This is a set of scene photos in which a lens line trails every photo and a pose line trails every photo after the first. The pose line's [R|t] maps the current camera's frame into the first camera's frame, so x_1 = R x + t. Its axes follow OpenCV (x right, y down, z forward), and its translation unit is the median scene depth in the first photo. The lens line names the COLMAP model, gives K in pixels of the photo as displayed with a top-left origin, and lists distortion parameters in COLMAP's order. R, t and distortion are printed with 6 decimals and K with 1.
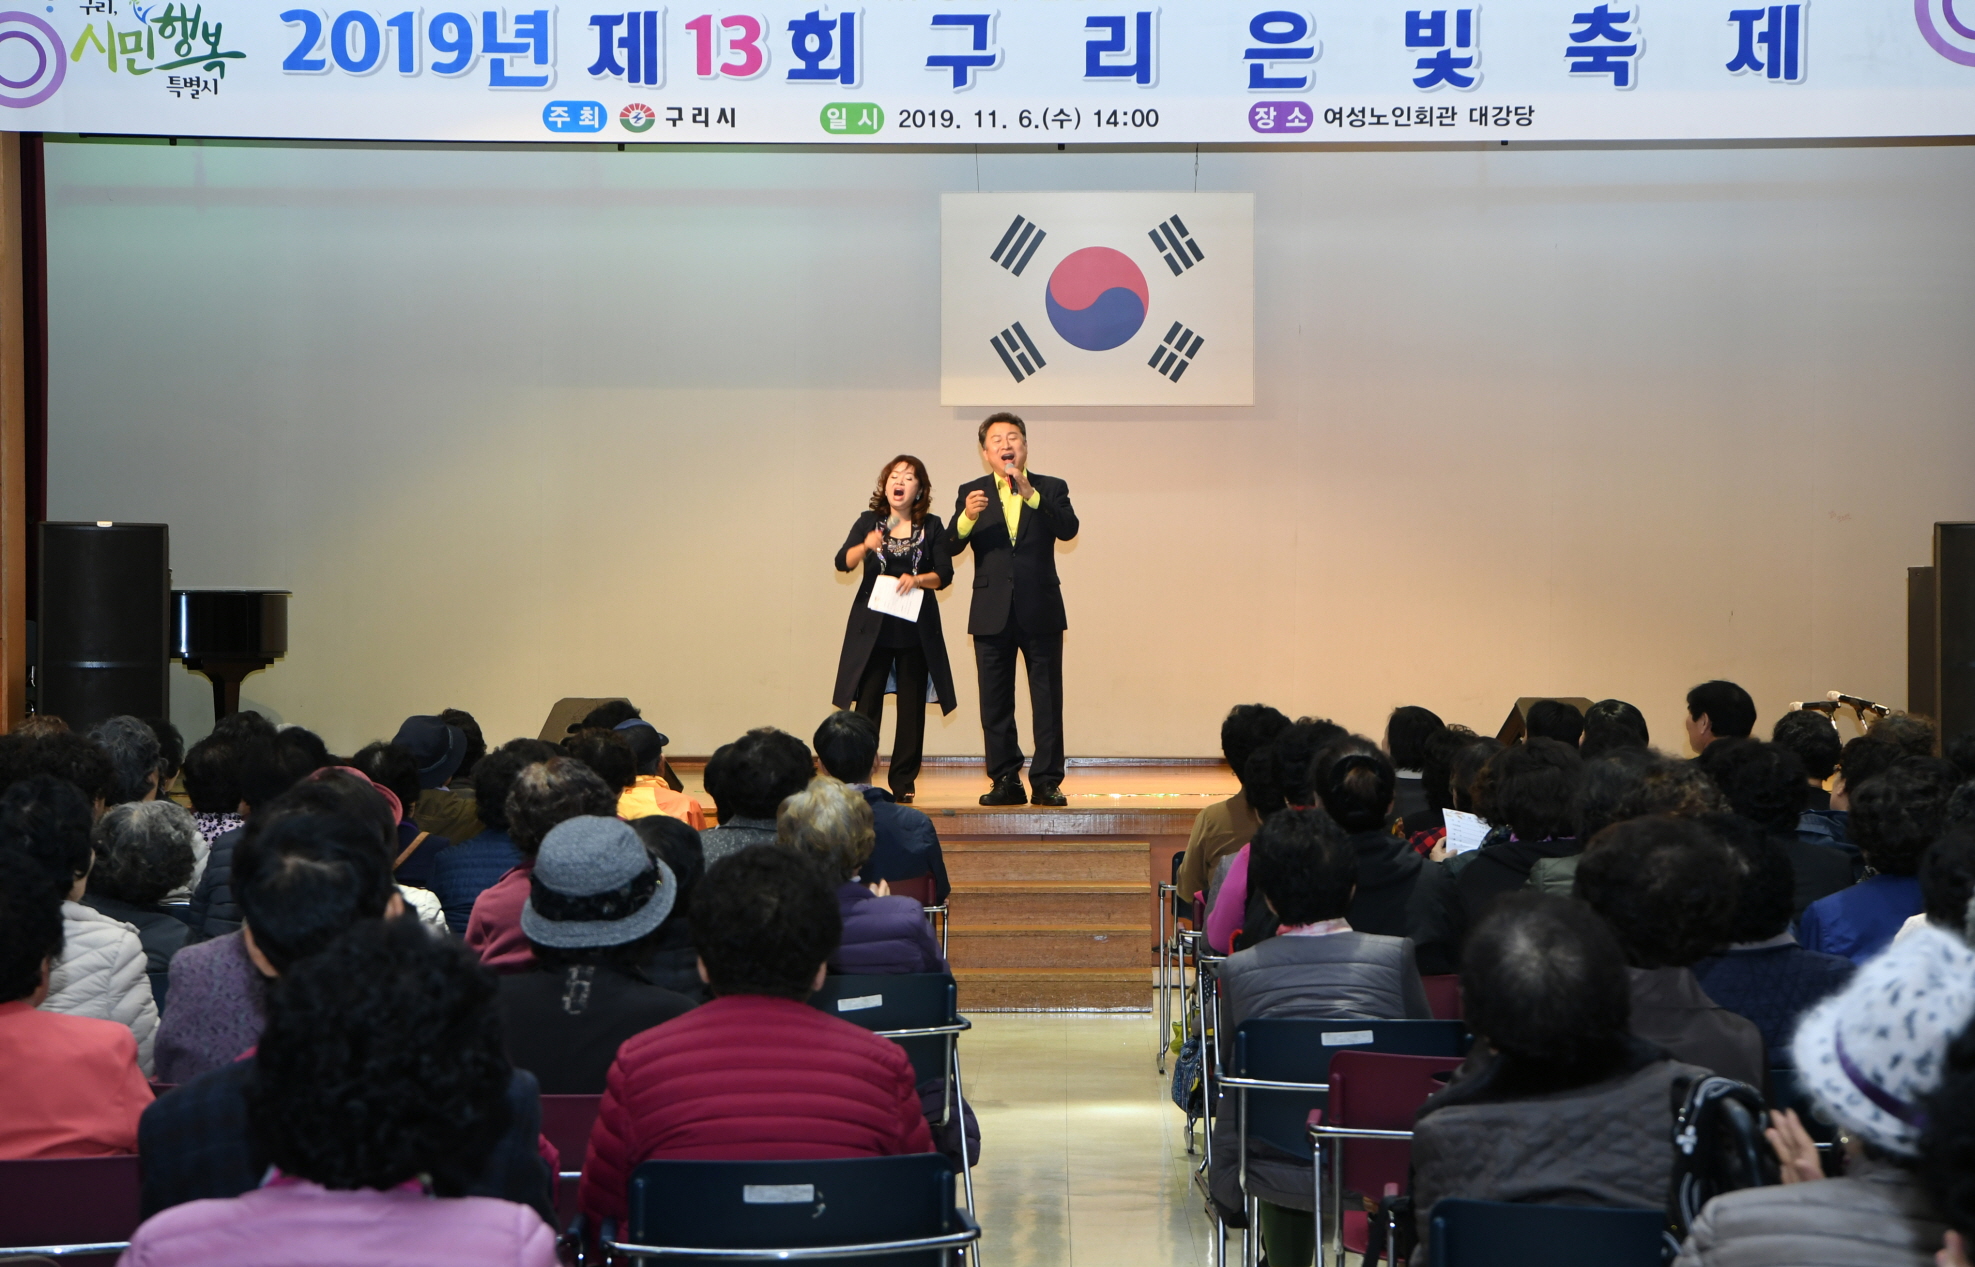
lens RADIAL K [[3783.5, 0, 1008.4], [0, 3783.5, 631.5], [0, 0, 1]] dist [0.302604, 0.000000]
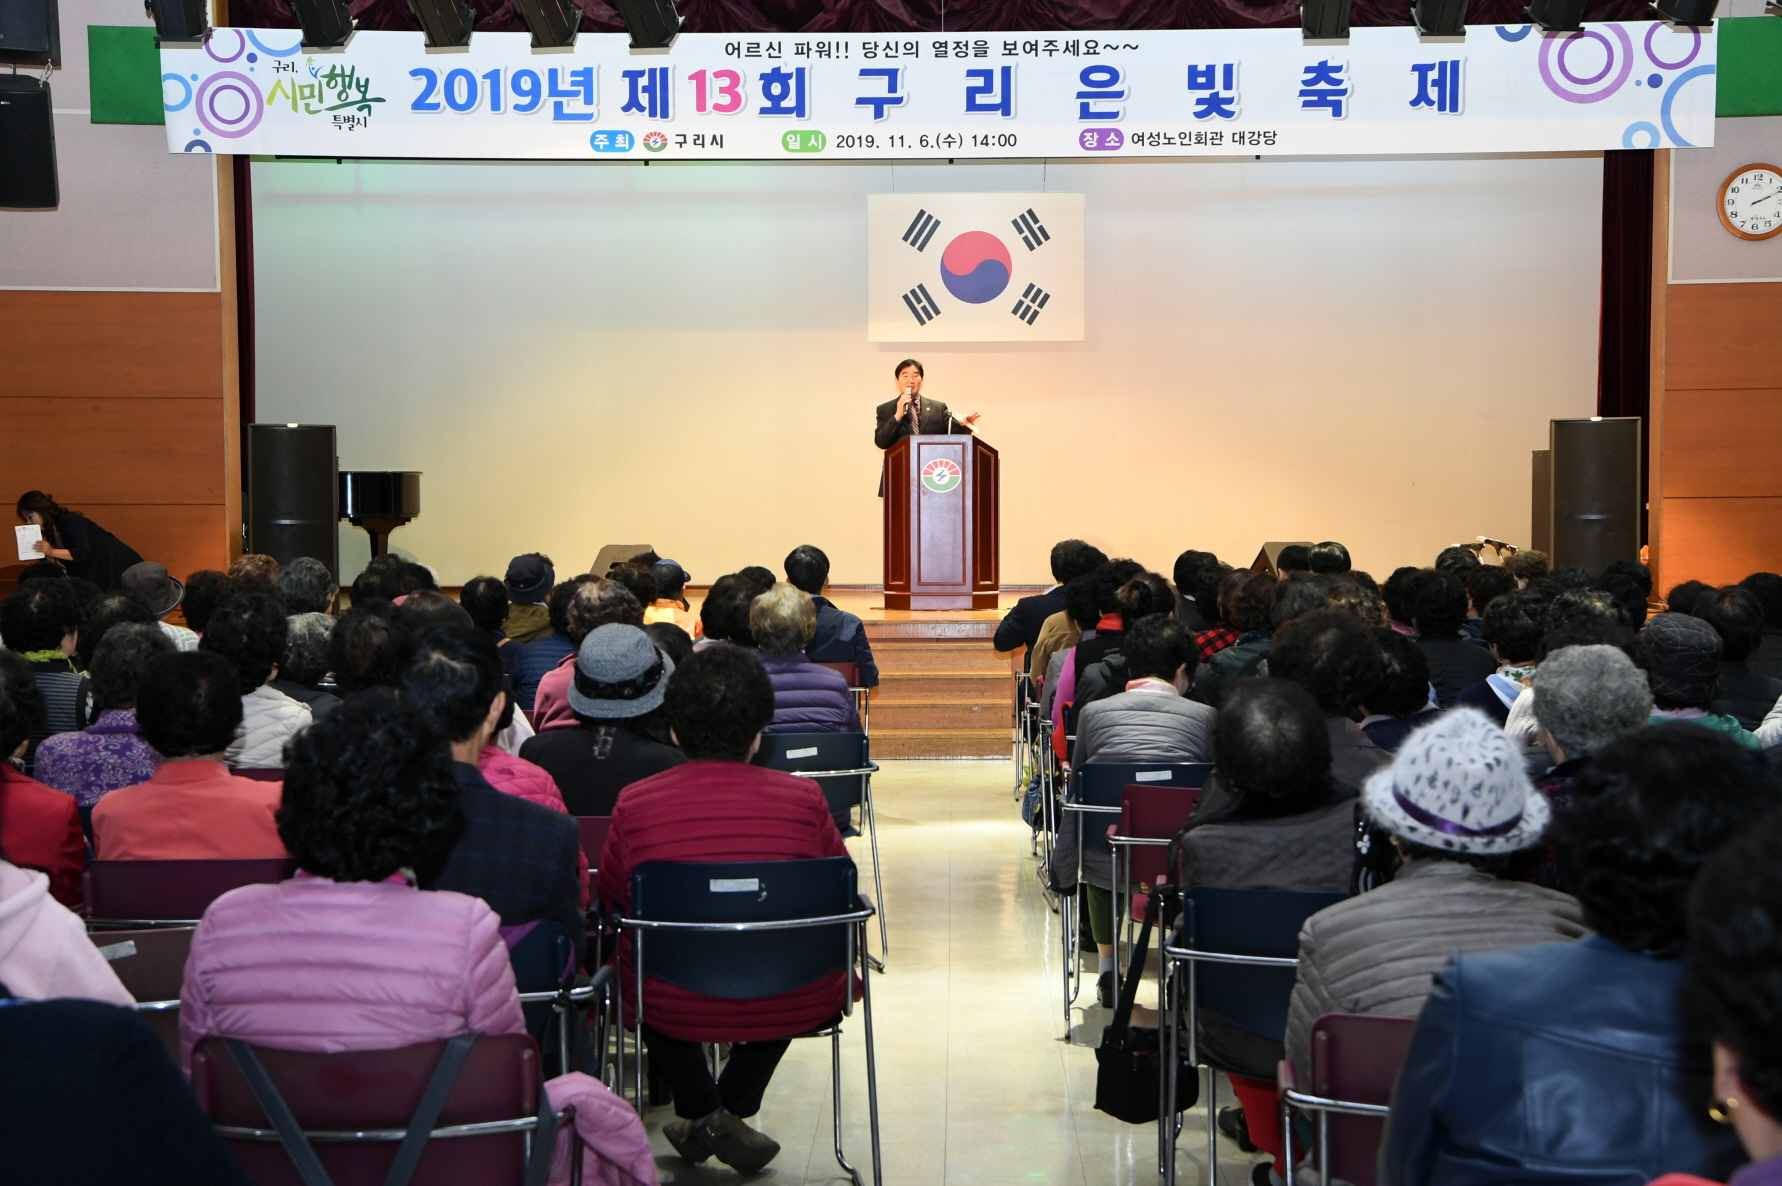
lens RADIAL K [[2580.5, 0, 910.4], [0, 2580.5, 593.0], [0, 0, 1]] dist [0.183045, 0.000000]
pose [[0.999983, -0.003499, -0.004657, 0.003215], [0.003665, 0.999344, 0.036030, 0.000817], [0.004528, -0.036046, 0.999340, 0.012089]]
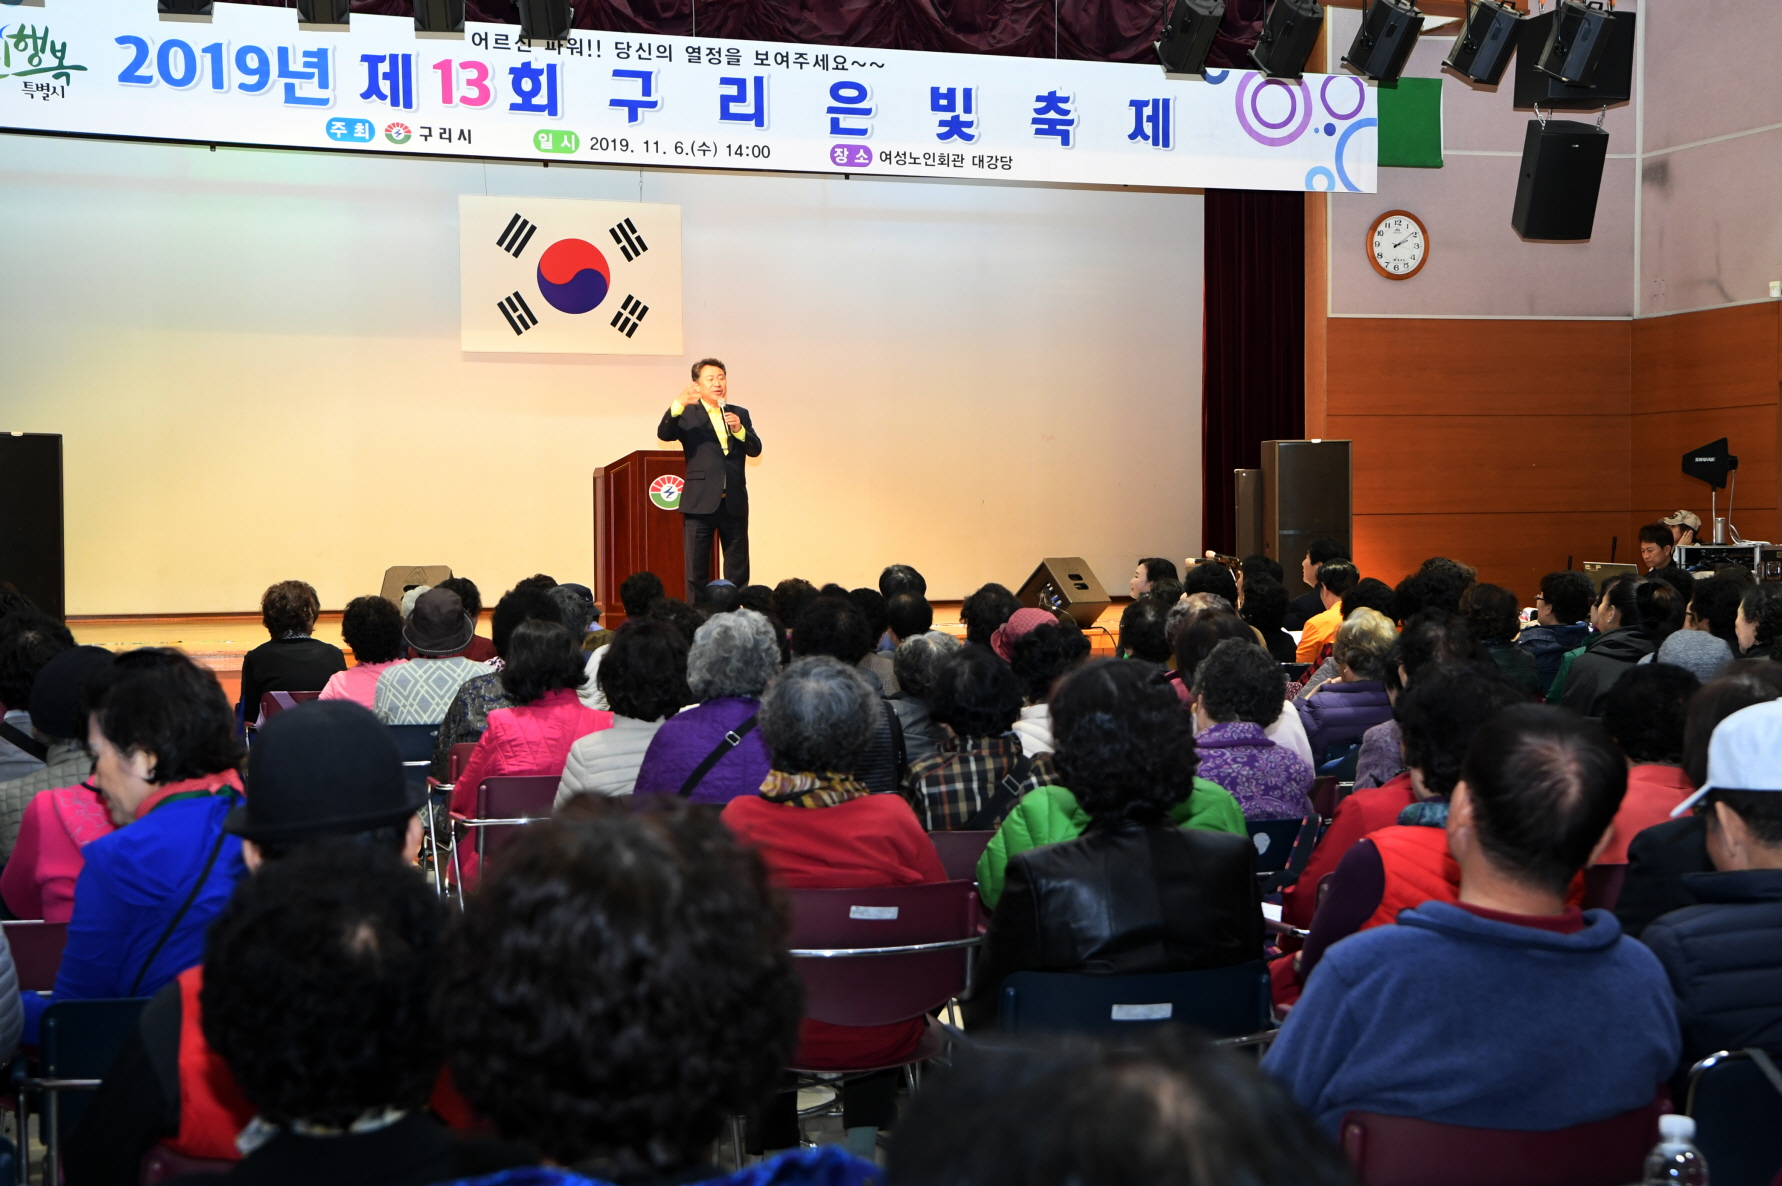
lens RADIAL K [[2655.9, 0, 901.7], [0, 2655.9, 603.7], [0, 0, 1]] dist [0.197212, 0.000000]
pose [[0.932449, -0.018304, 0.360838, -0.276776], [0.006452, 0.999400, 0.034023, -0.000359], [-0.361245, -0.029397, 0.932008, 0.049998]]
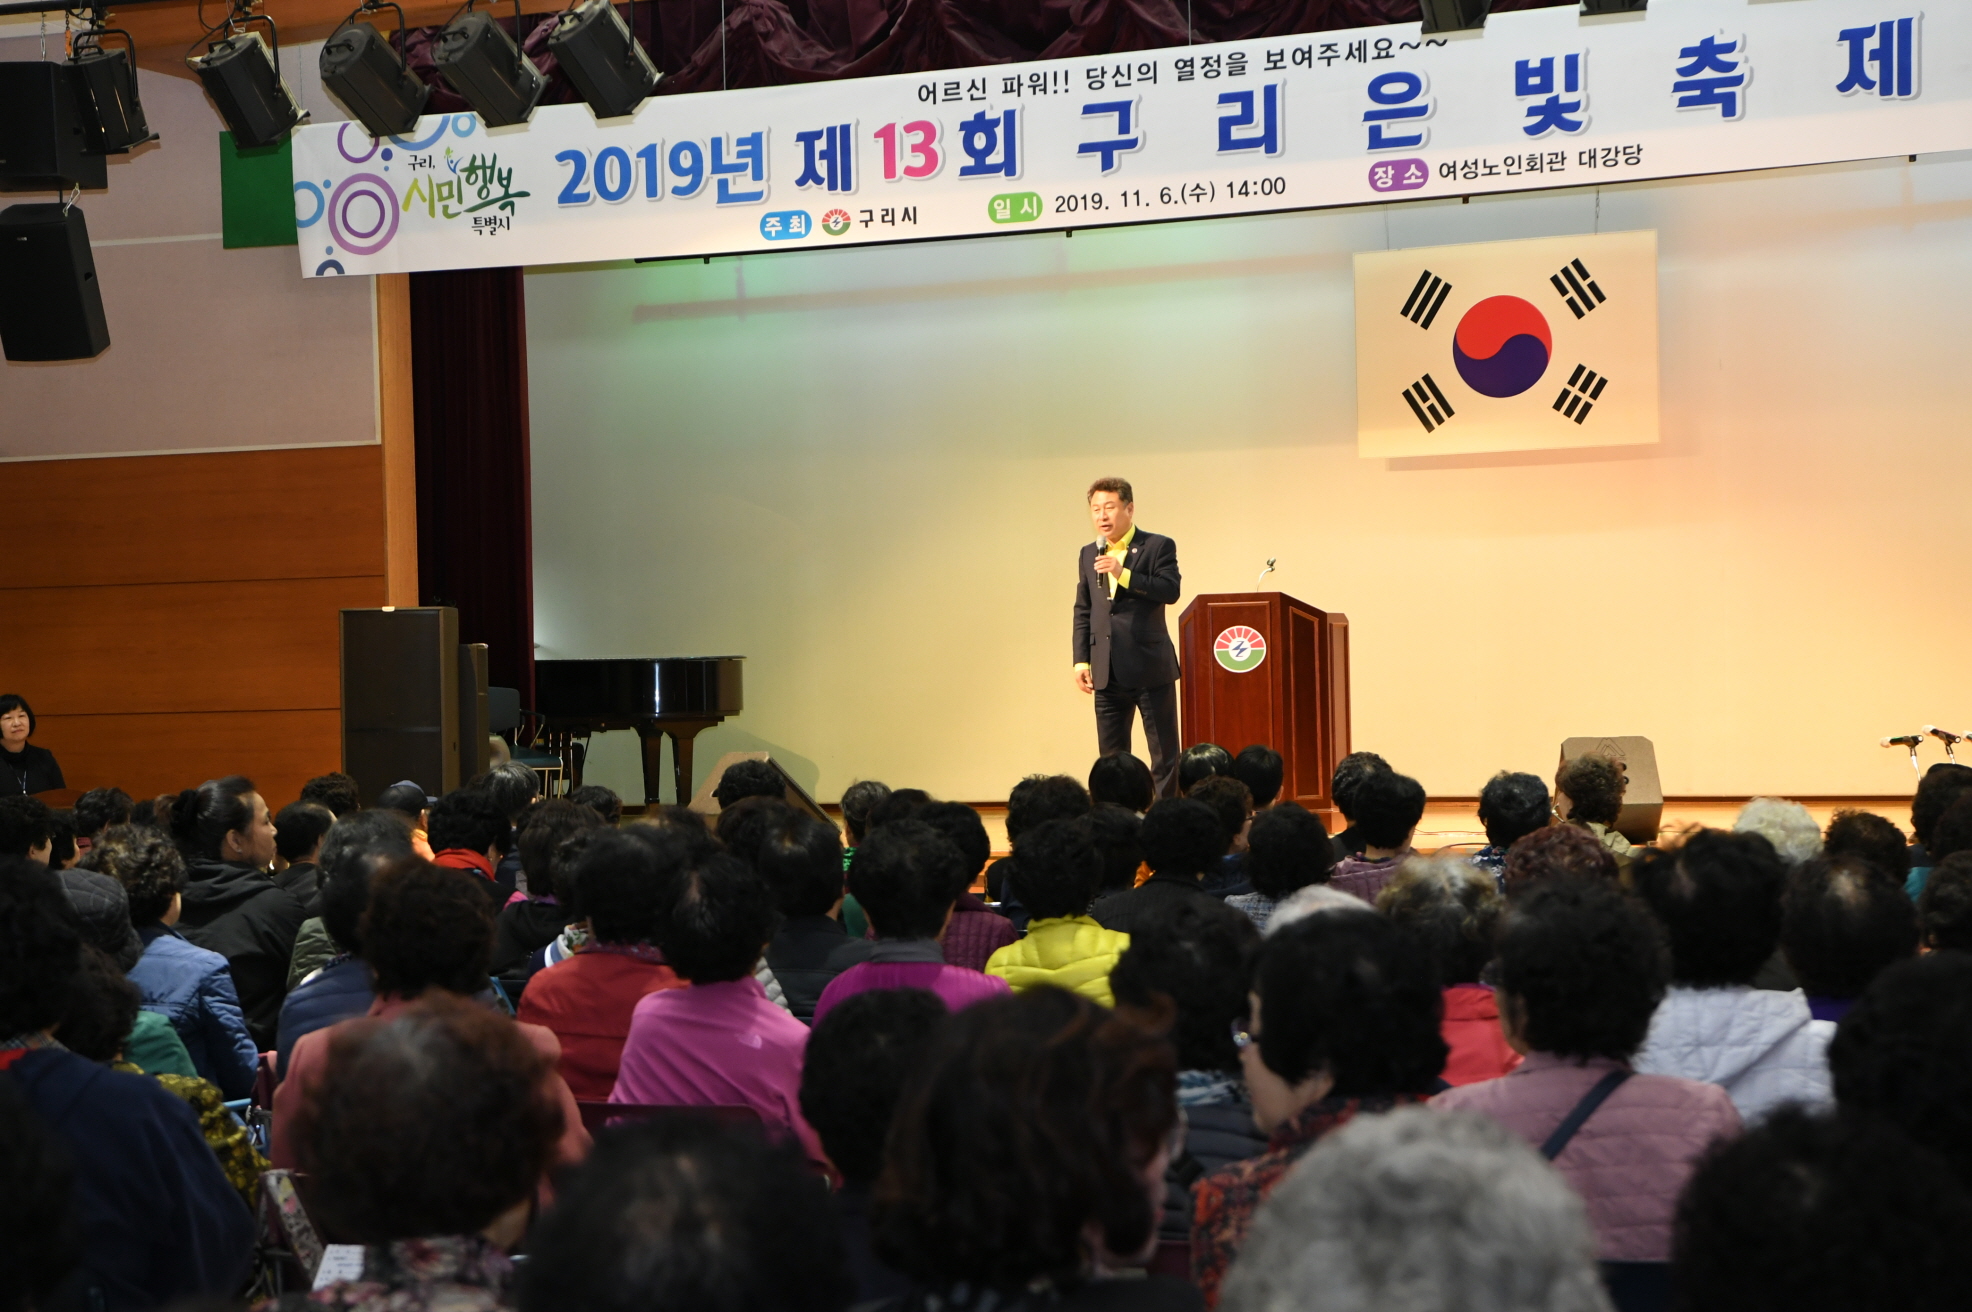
lens RADIAL K [[3773.0, 0, 989.3], [0, 3773.0, 667.1], [0, 0, 1]] dist [0.298361, 0.000000]
pose [[0.921095, -0.025409, -0.388508, 0.364486], [0.024881, 0.999670, -0.006391, 0.001394], [0.388542, -0.003780, 0.921423, 0.011587]]
